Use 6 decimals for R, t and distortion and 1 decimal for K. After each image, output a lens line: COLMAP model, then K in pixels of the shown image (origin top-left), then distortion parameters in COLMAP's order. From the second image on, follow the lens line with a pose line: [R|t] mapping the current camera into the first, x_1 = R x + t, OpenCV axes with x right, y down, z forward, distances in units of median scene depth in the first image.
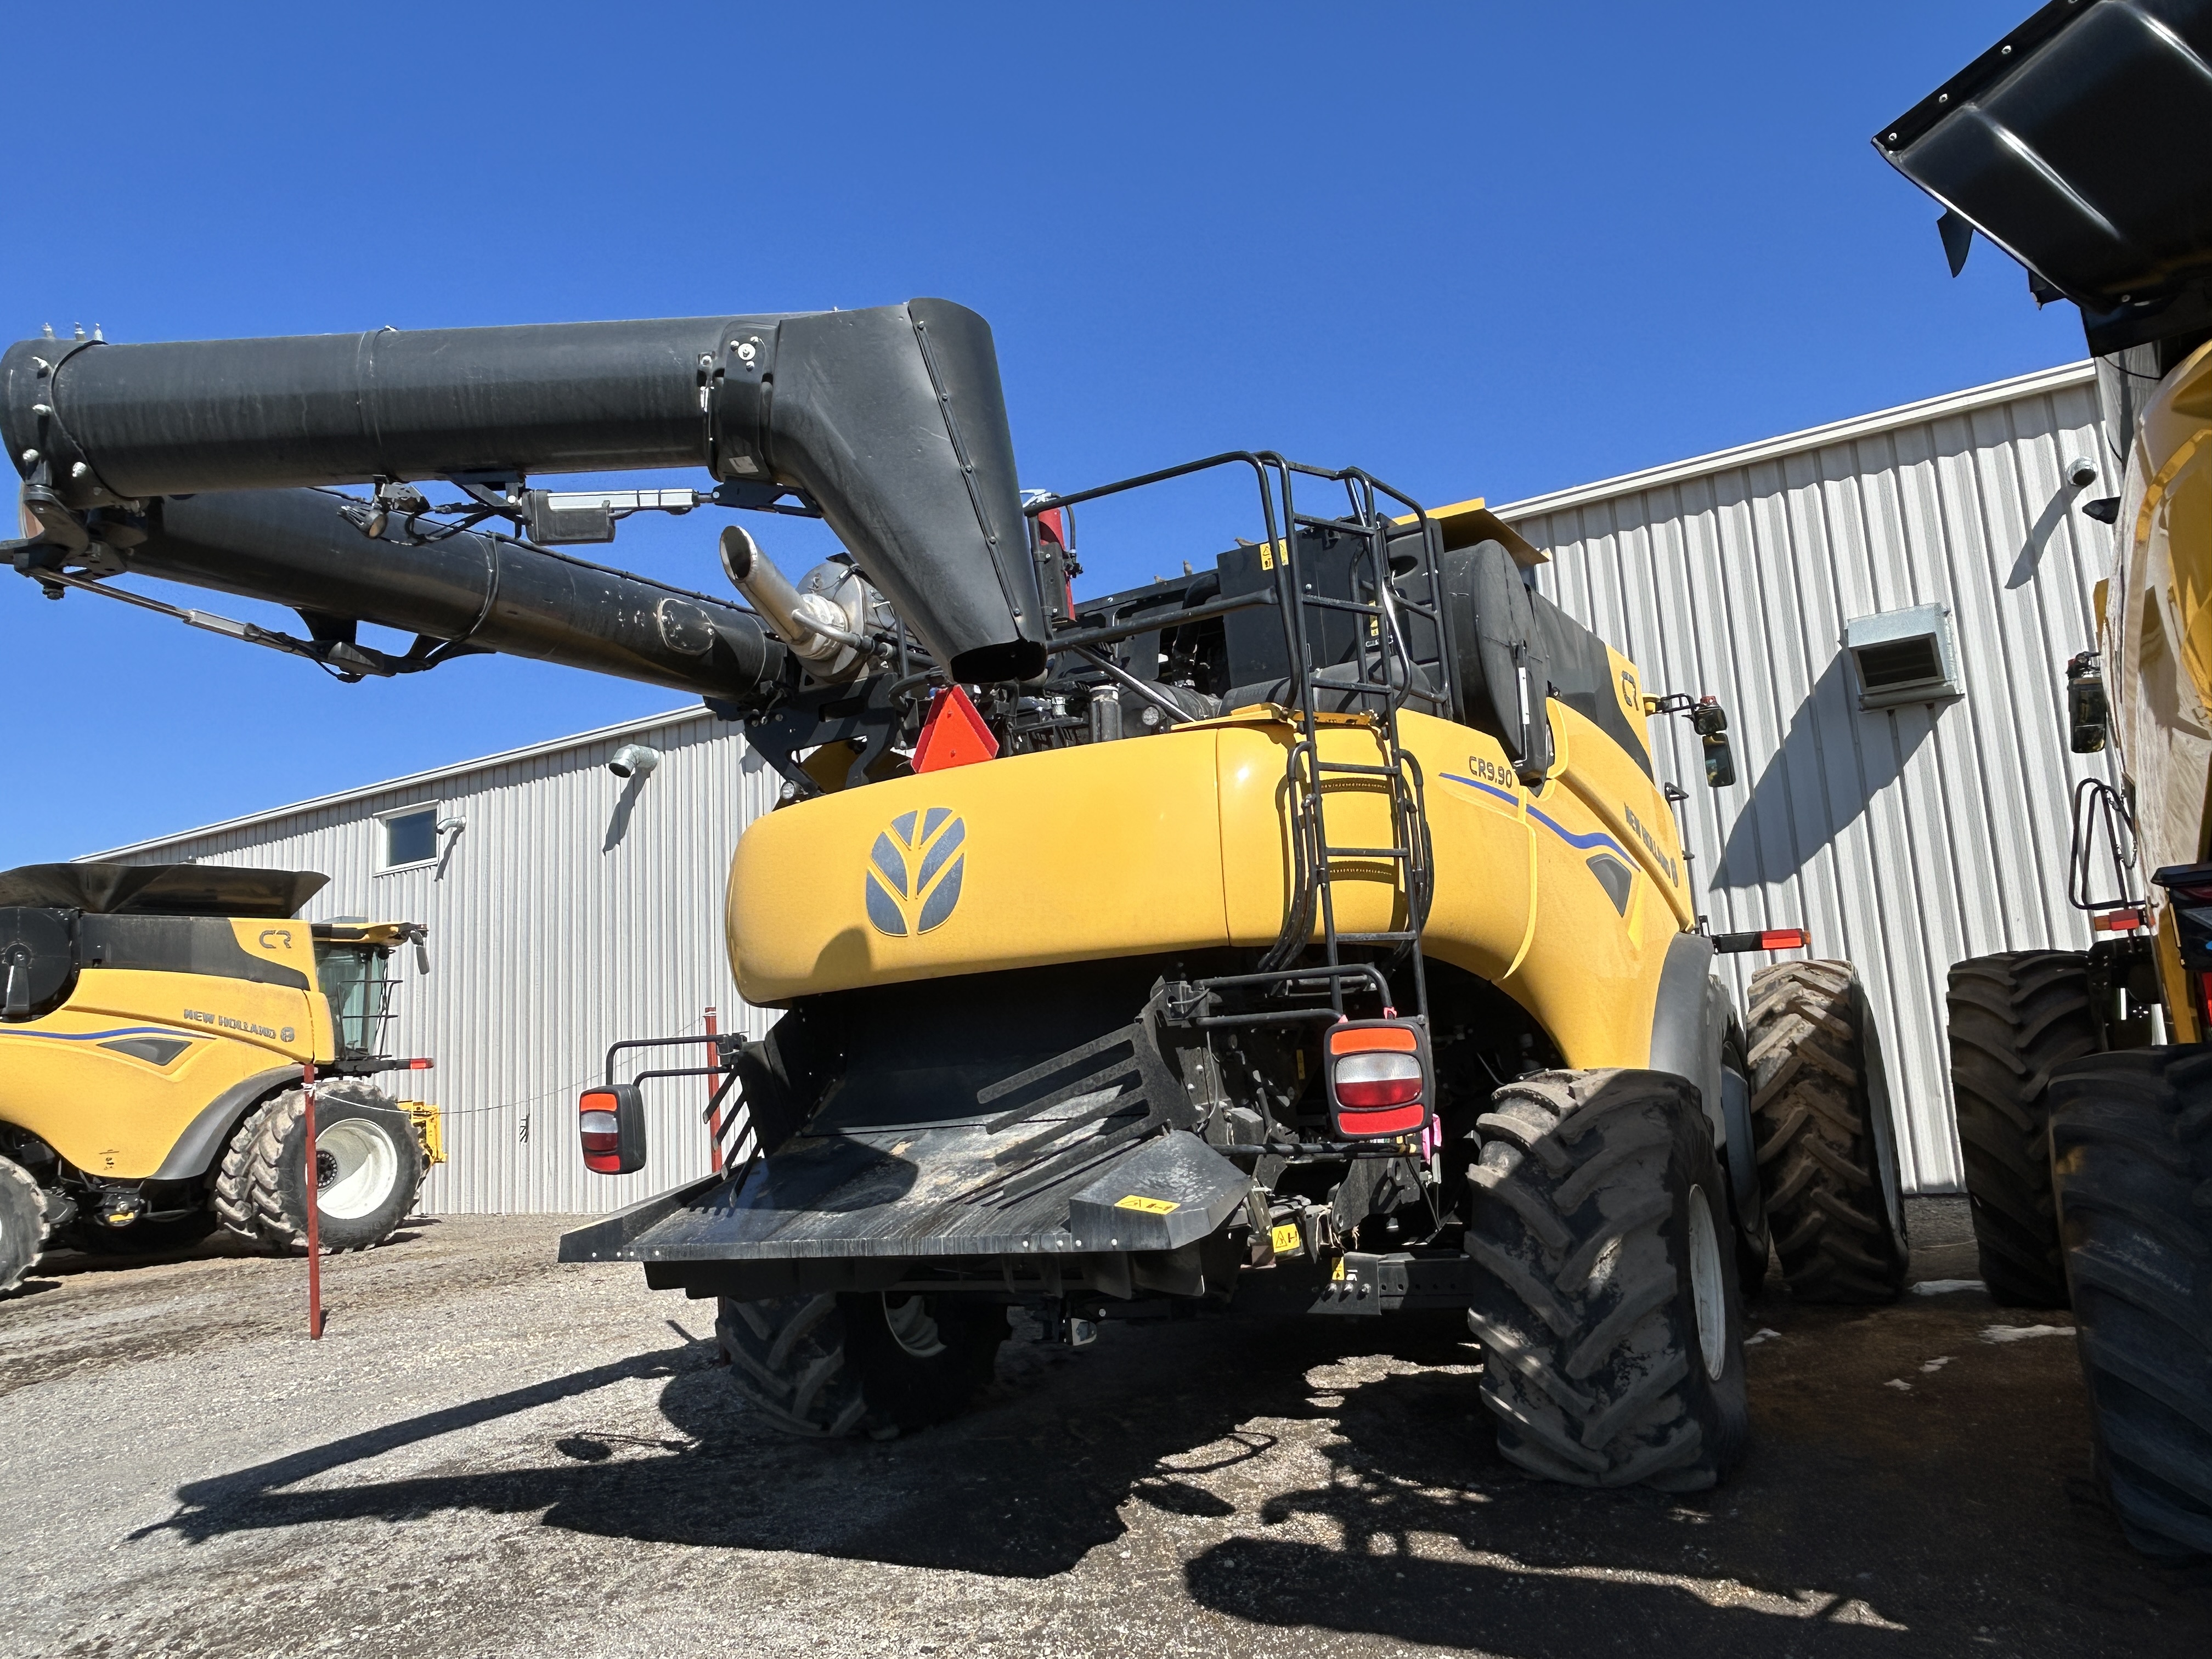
lens RADIAL K [[1558.7, 0, 1105.4], [0, 1558.7, 832.3], [0, 0, 1]] dist [-0.012050, -0.005216]
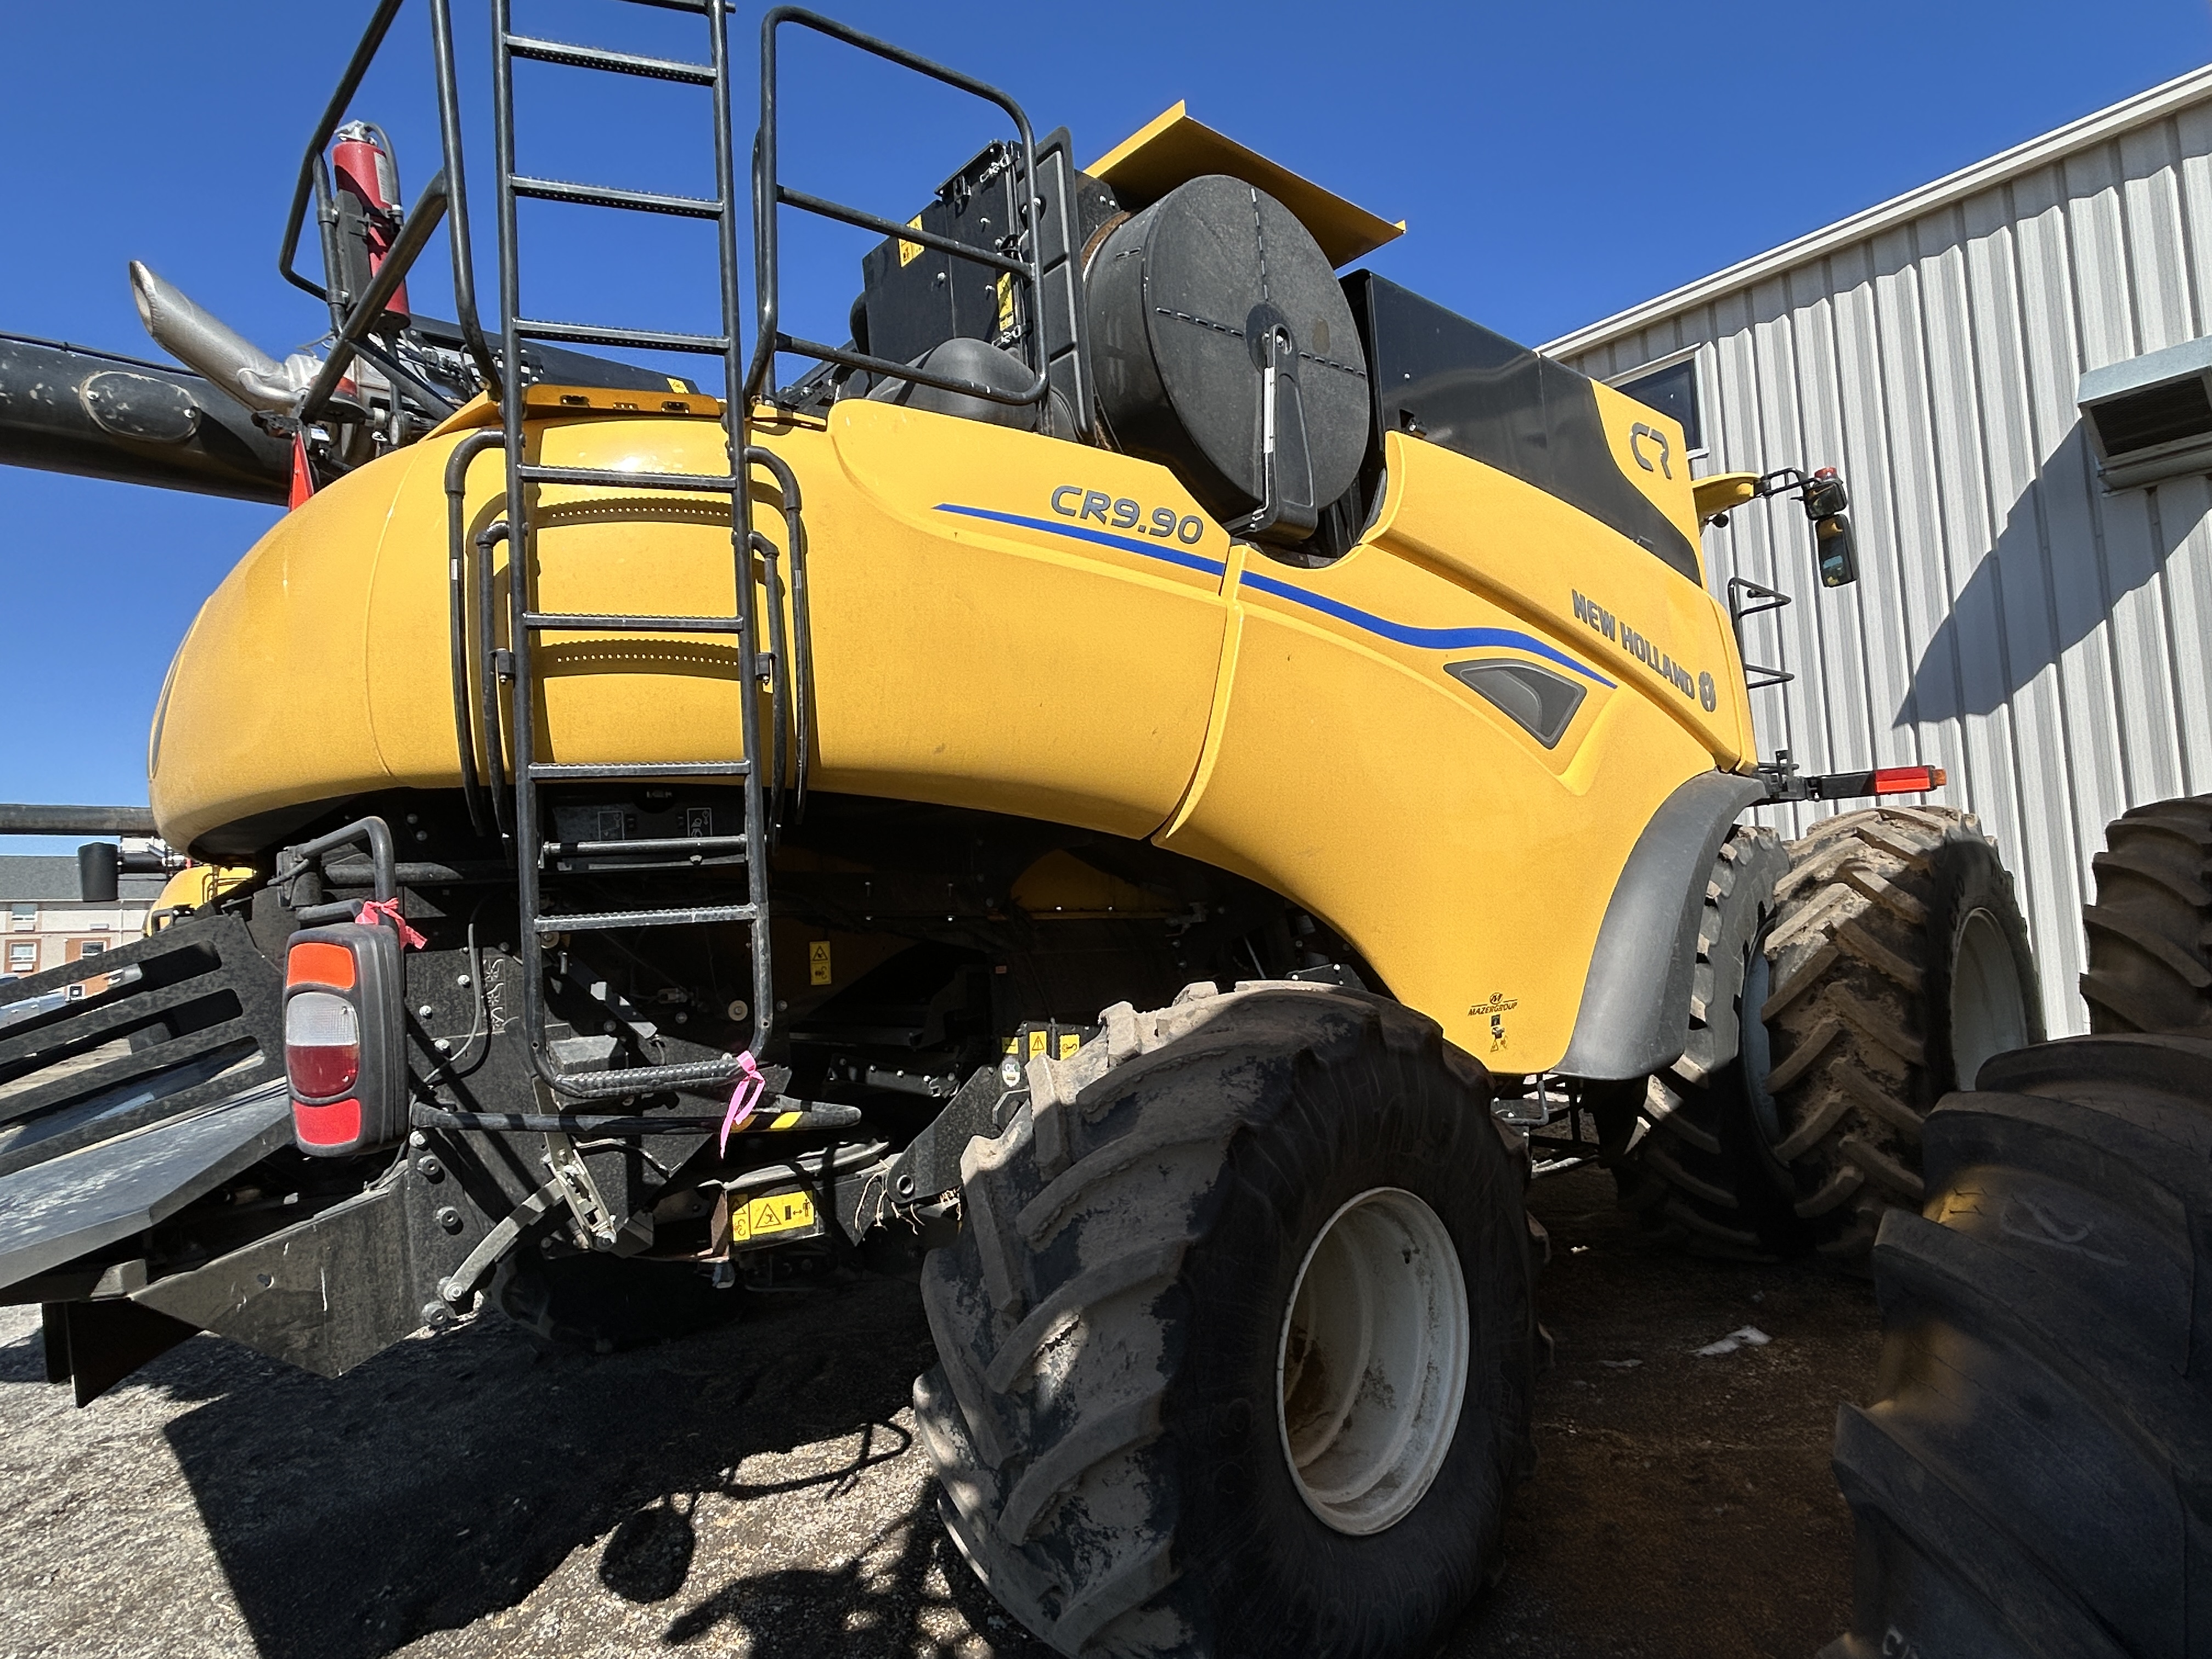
lens RADIAL K [[1238.7, 0, 1107.6], [0, 1238.7, 835.5], [0, 0, 1]] dist [-0.007189, 0.002531]
pose [[0.956008, -0.001833, -0.293336, 0.302754], [0.030596, 0.995149, 0.093497, 0.034392], [0.291742, -0.098359, 0.951427, 0.391067]]
